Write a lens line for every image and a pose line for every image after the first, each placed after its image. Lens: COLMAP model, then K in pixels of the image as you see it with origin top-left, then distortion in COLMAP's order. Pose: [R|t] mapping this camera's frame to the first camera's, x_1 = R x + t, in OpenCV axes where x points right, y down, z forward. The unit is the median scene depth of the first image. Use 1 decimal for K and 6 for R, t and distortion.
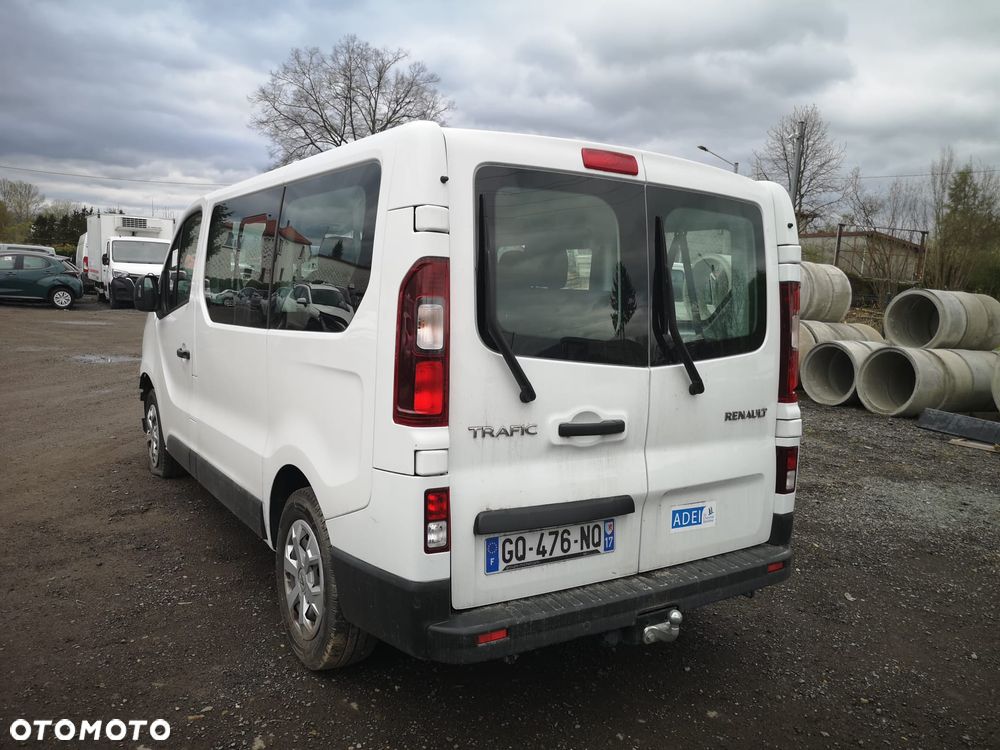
lens RADIAL K [[765.5, 0, 500.2], [0, 765.5, 372.4], [0, 0, 1]] dist [0.056814, -0.053655]
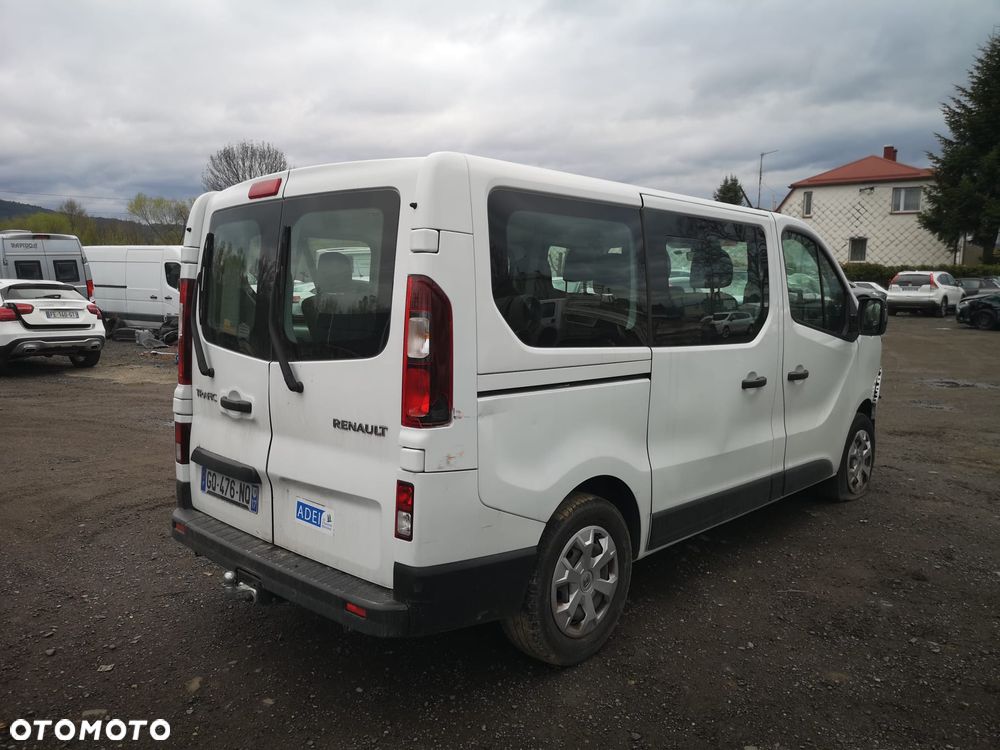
lens RADIAL K [[765.5, 0, 502.2], [0, 765.5, 372.2], [0, 0, 1]] dist [0.056814, -0.053655]
pose [[0.229676, 0.057220, -0.971584, 1.330360], [-0.094616, 0.994855, 0.036224, -0.062062], [0.968657, 0.083607, 0.233909, 1.030634]]
